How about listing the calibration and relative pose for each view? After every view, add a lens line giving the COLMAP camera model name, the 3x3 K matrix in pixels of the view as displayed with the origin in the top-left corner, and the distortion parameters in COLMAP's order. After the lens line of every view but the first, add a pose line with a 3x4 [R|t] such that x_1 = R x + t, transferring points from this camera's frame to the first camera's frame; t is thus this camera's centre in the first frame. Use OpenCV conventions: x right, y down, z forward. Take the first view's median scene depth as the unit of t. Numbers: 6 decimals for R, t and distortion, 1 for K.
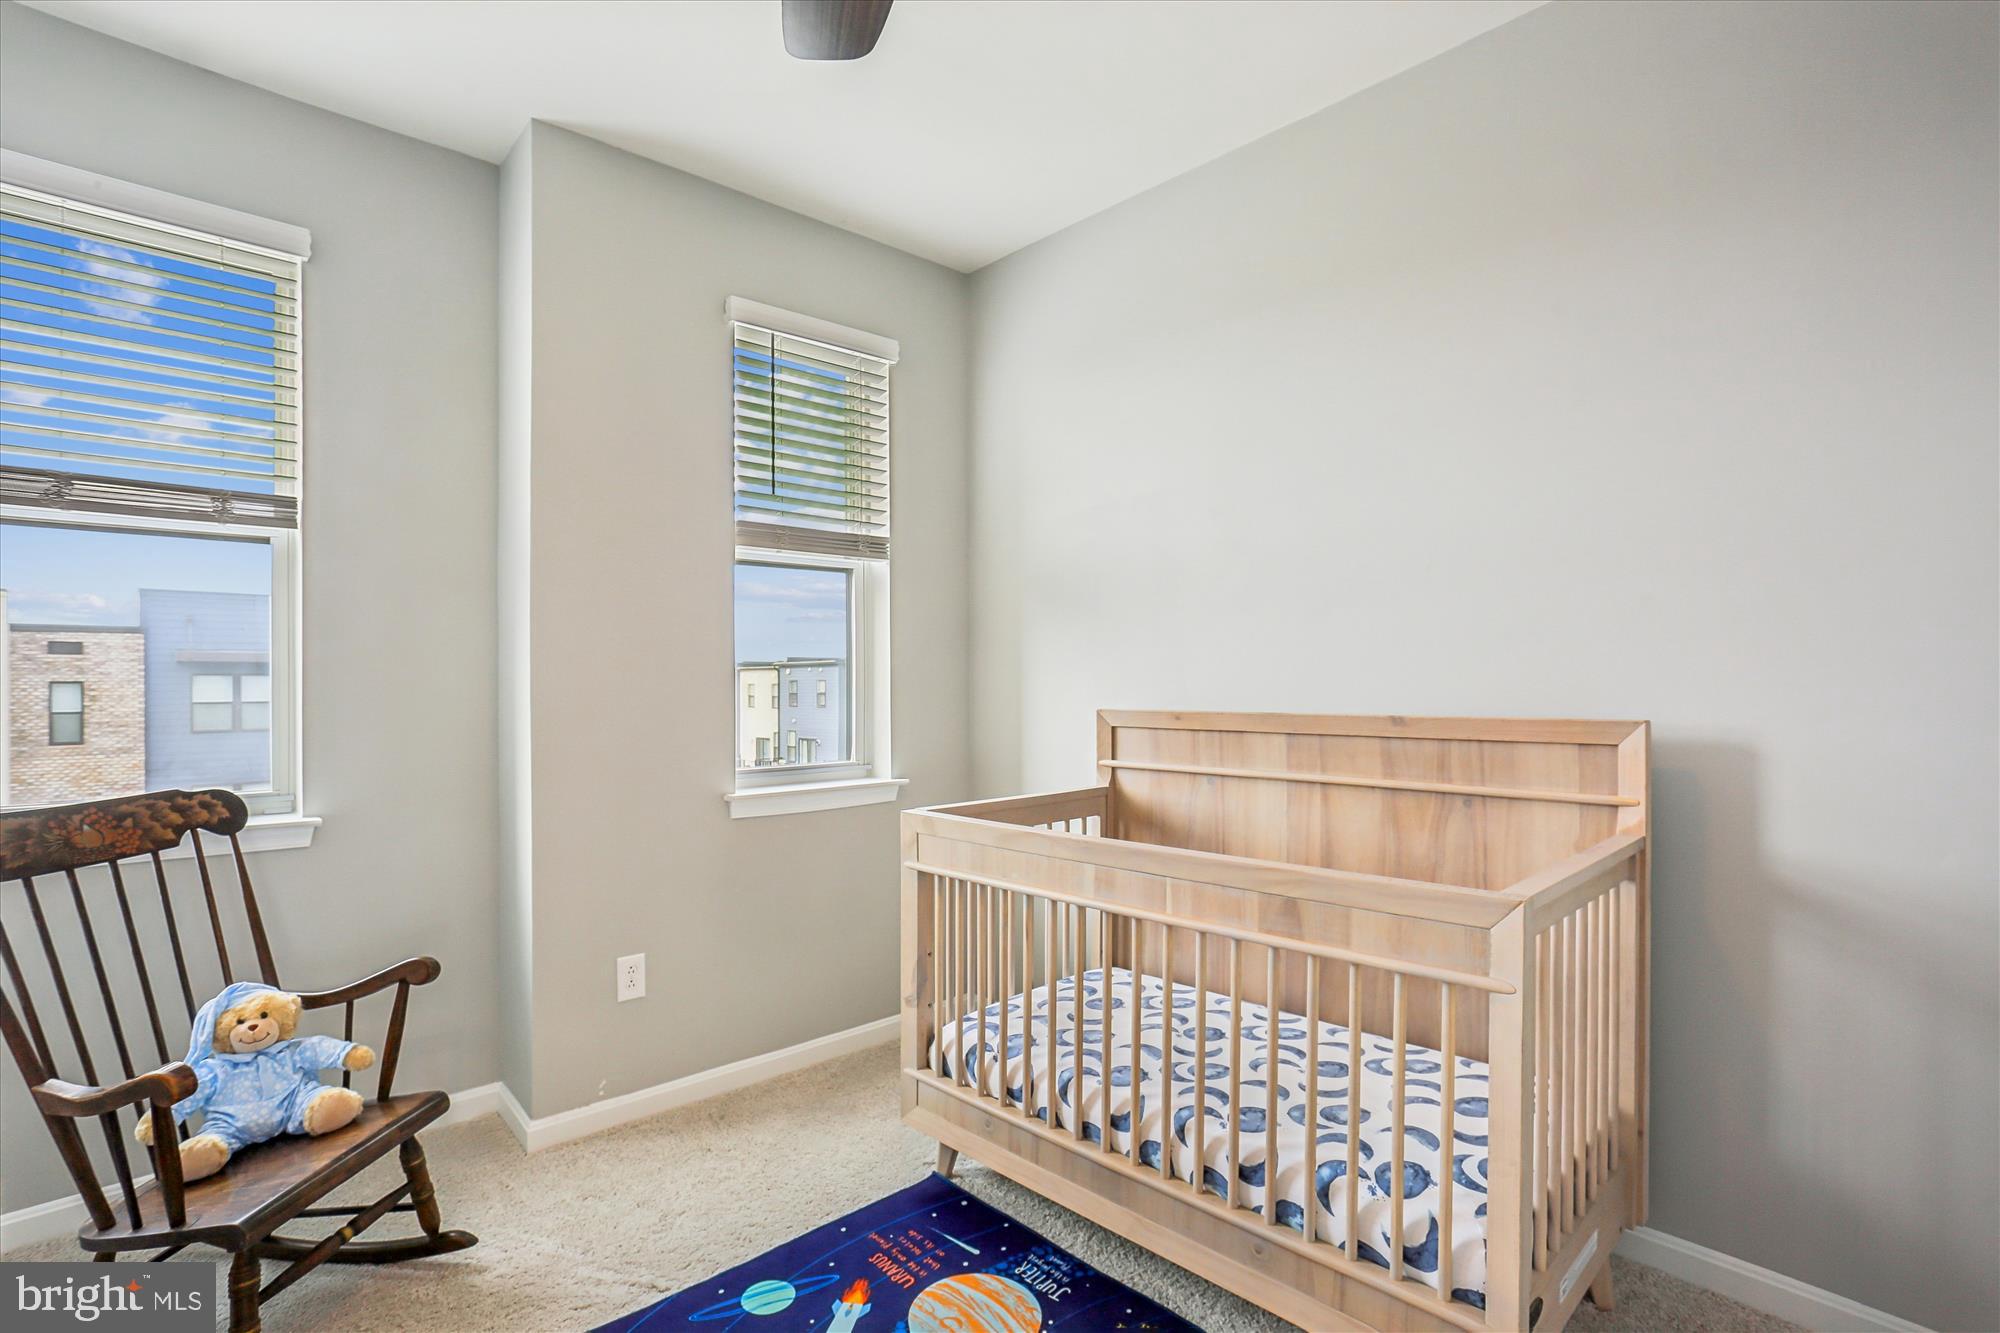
lens RADIAL K [[979.9, 0, 1001.3], [0, 979.9, 675.8], [0, 0, 1]] dist [-0.000338, 0.000013]
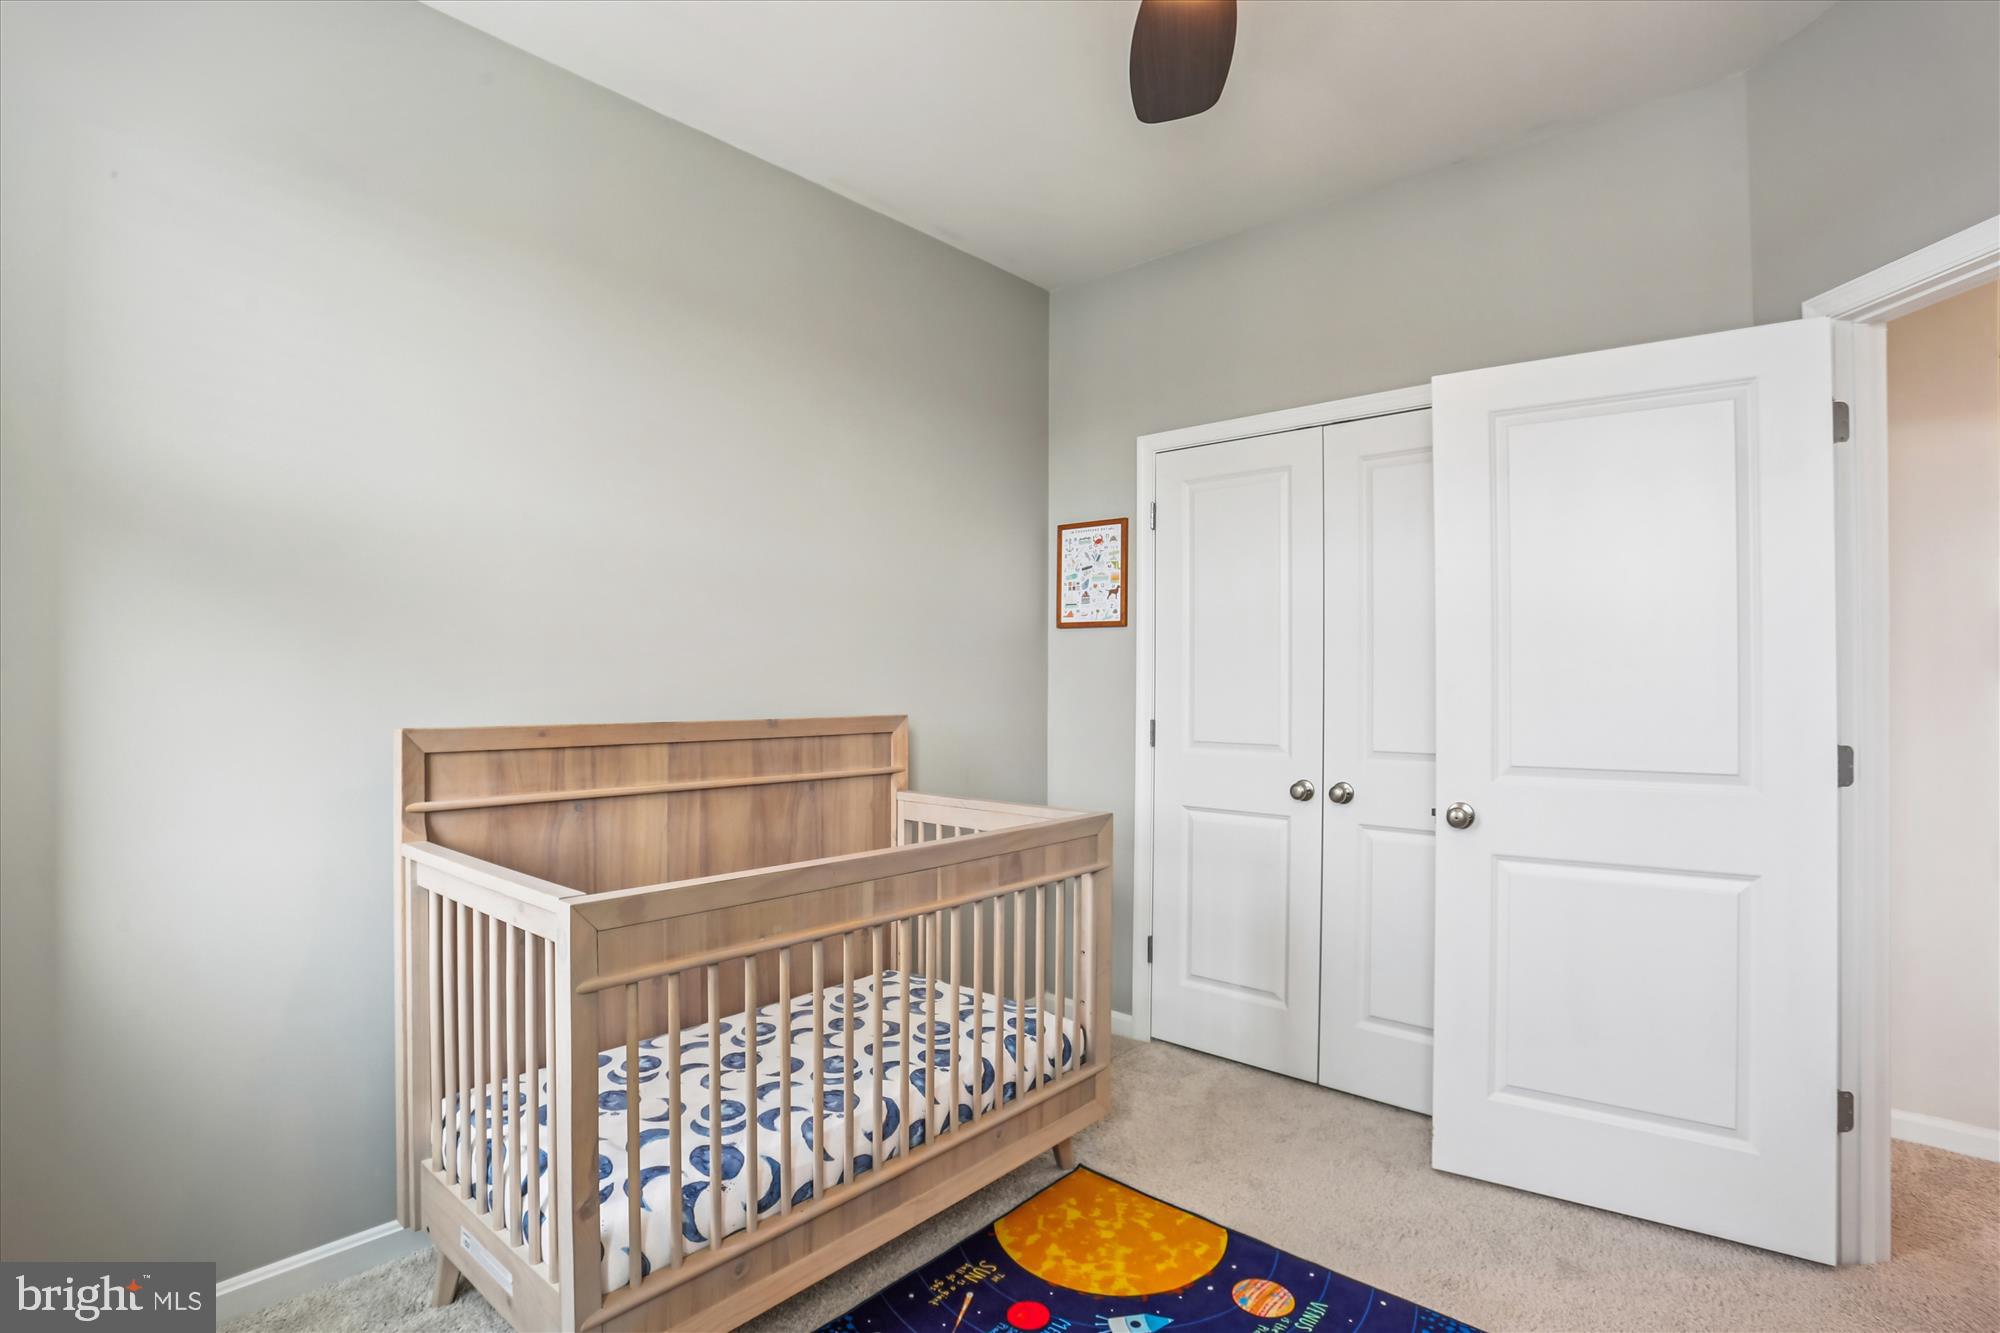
lens RADIAL K [[979.9, 0, 1001.3], [0, 979.9, 675.8], [0, 0, 1]] dist [-0.000338, 0.000013]
pose [[-0.093839, 0.016734, 0.995447, -0.726893], [-0.010119, 0.999791, -0.017761, 0.006550], [-0.995536, -0.011740, -0.093650, 0.794137]]
